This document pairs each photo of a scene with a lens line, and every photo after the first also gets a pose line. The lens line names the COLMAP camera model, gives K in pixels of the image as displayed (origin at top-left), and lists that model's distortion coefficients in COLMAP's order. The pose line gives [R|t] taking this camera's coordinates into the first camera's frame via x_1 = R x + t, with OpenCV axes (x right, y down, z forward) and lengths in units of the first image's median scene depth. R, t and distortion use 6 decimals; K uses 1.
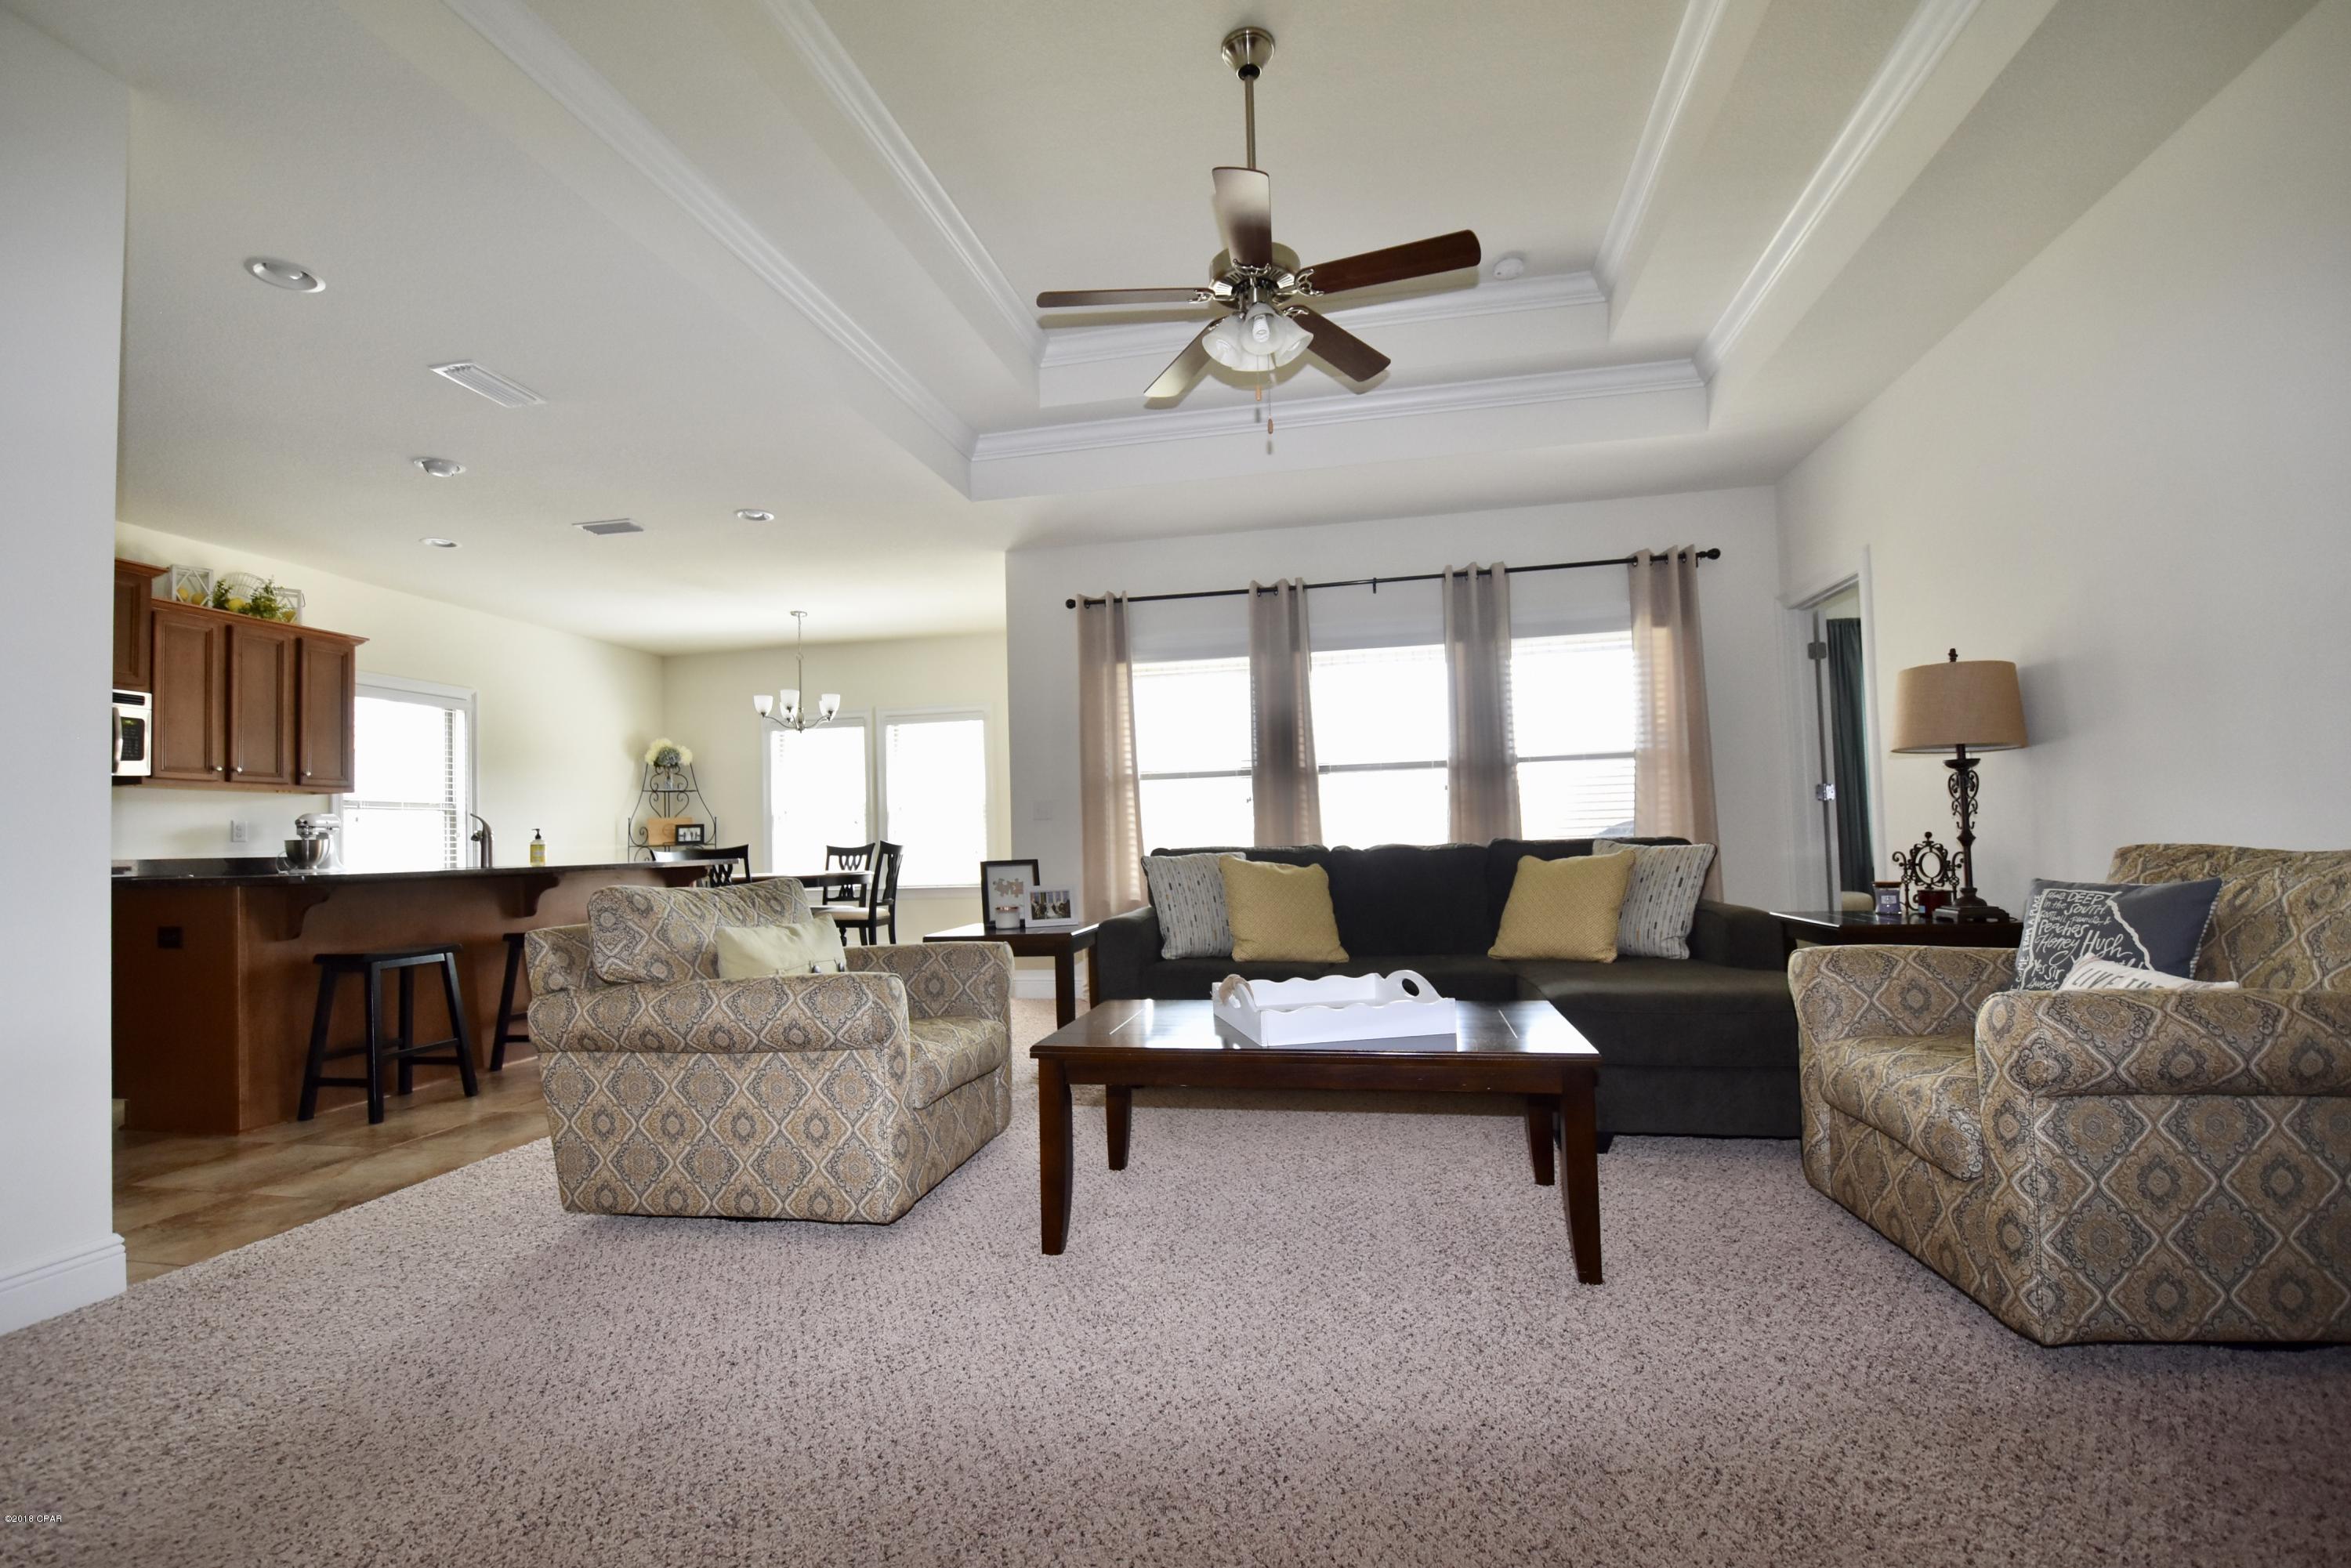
lens RADIAL K [[1030.5, 0, 1189.4], [0, 1030.5, 794.0], [0, 0, 1]] dist [0.018307, -0.026721]
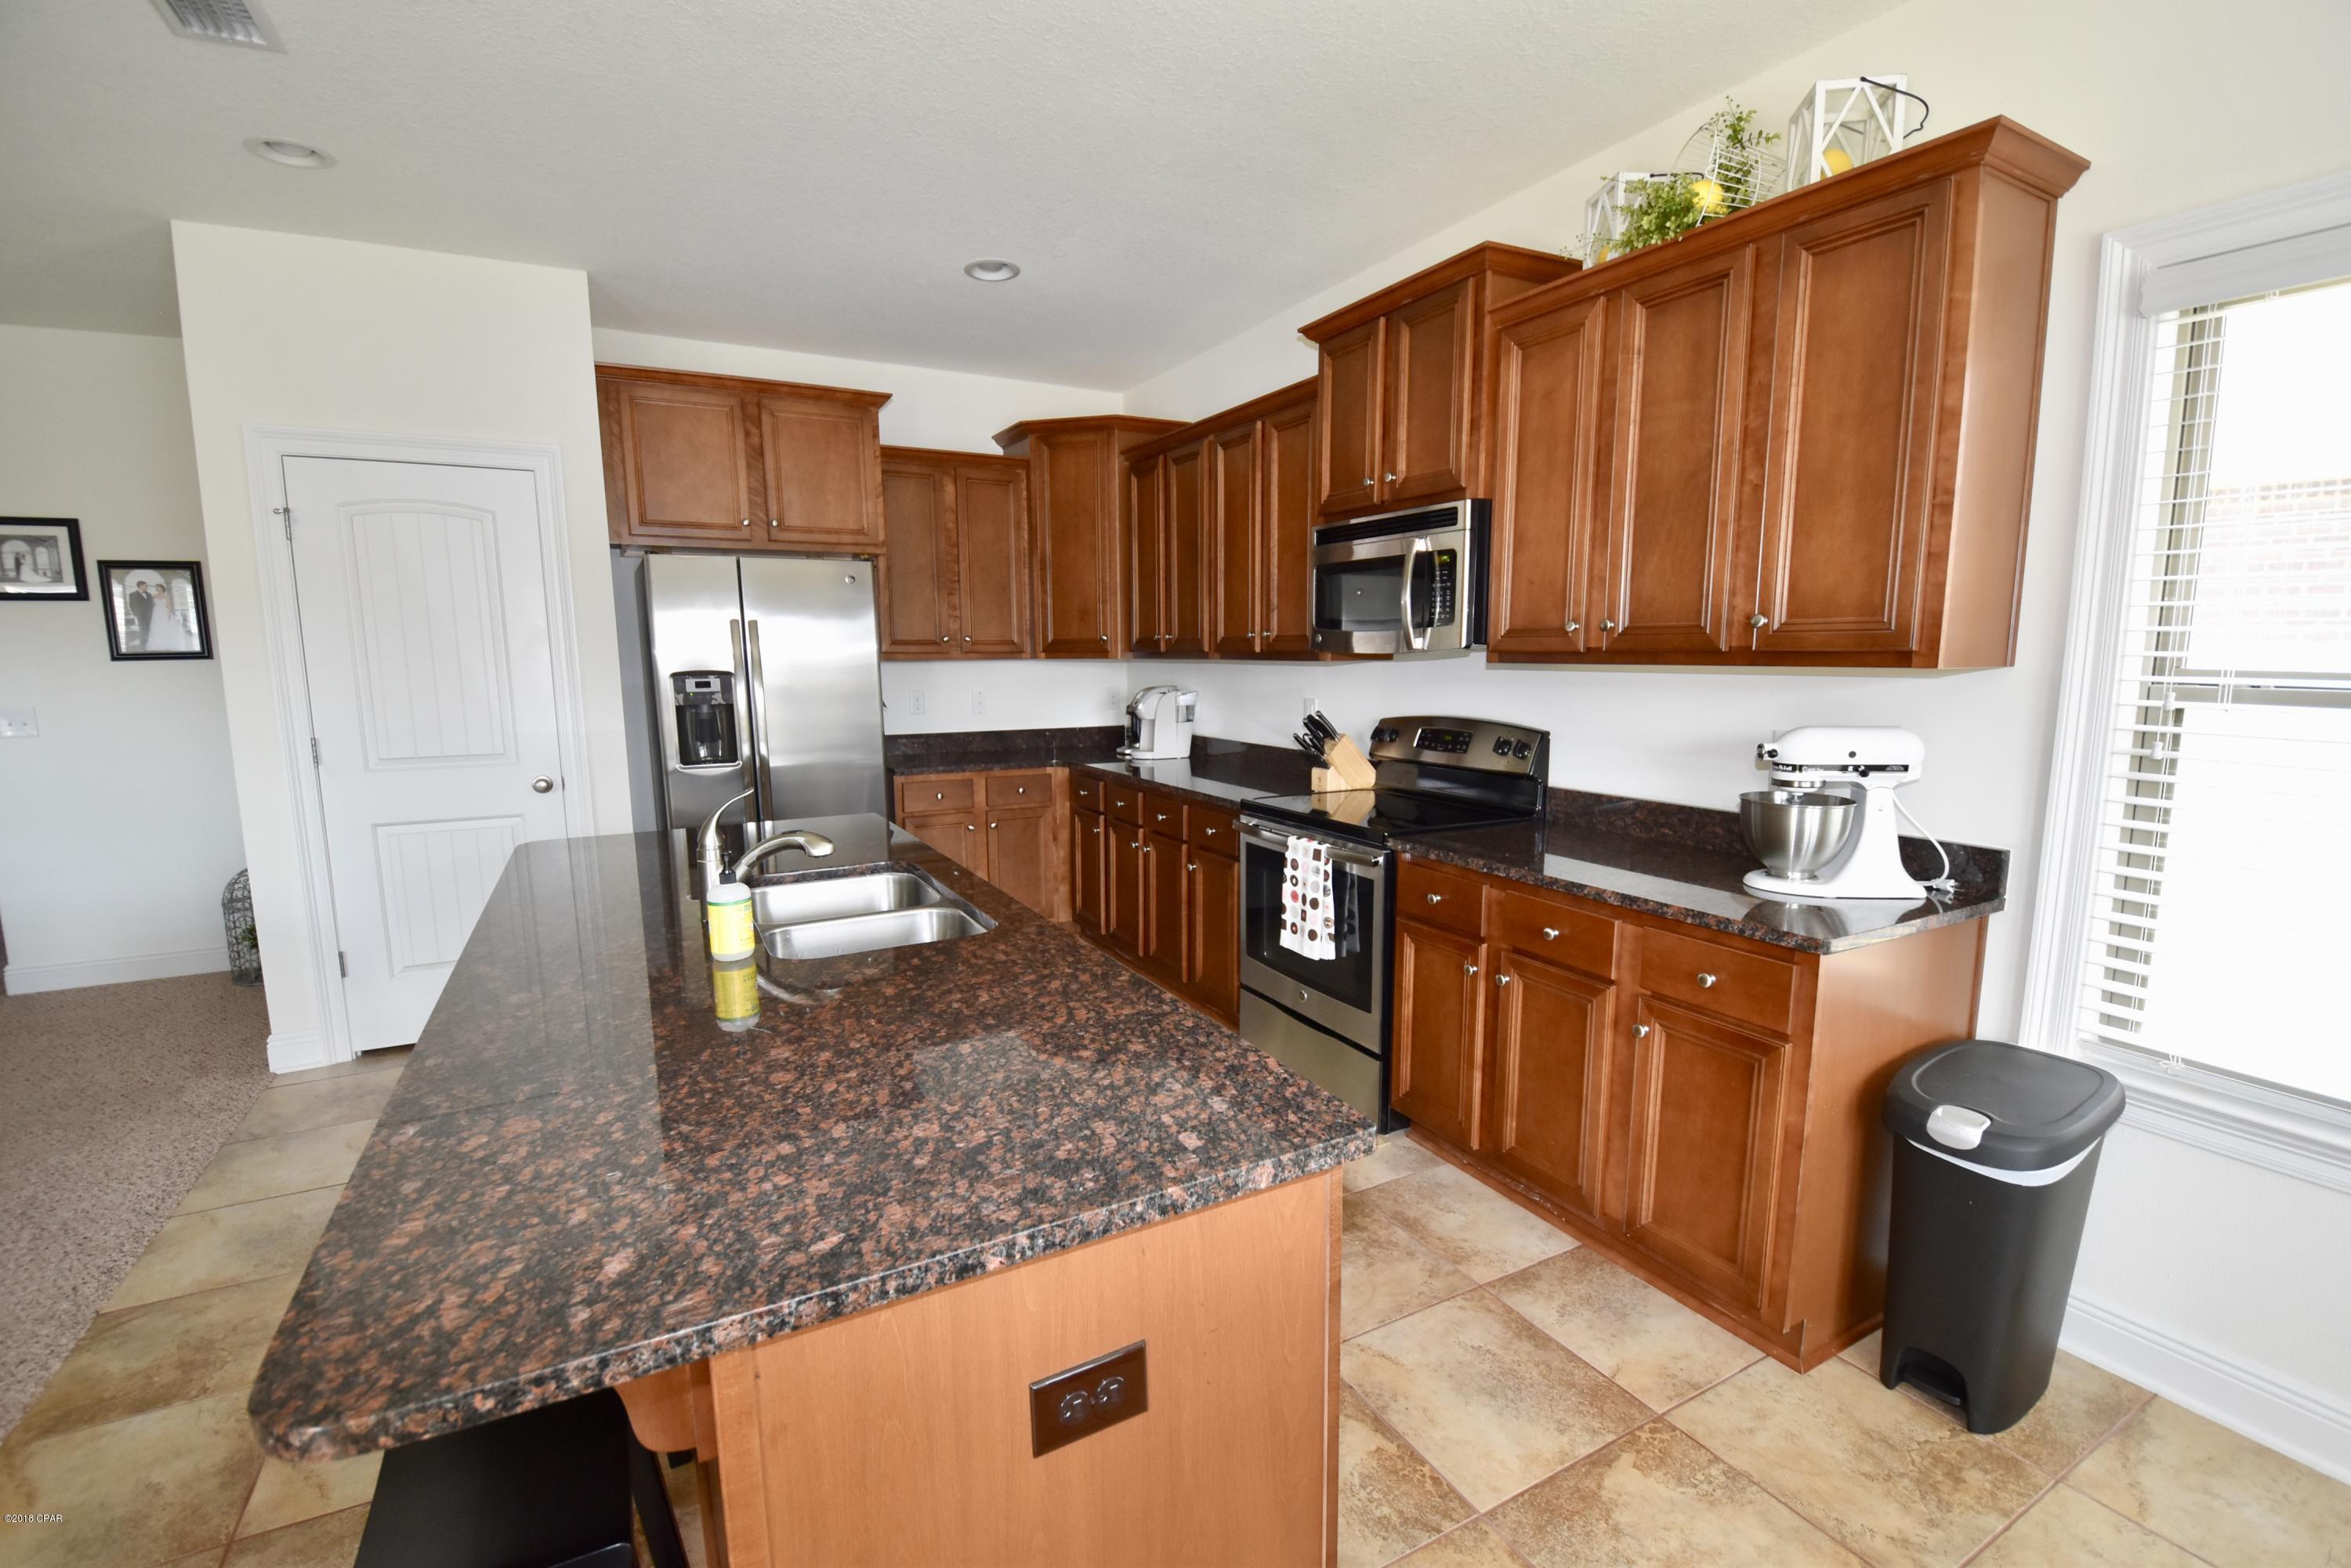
lens RADIAL K [[1034.3, 0, 1177.0], [0, 1034.3, 827.4], [0, 0, 1]] dist [-0.031006, -0.000590]
pose [[-0.768964, 0.117412, -0.628418, -0.443851], [0.039049, 0.989781, 0.137146, -0.004468], [0.638098, 0.080922, -0.765691, 1.124392]]
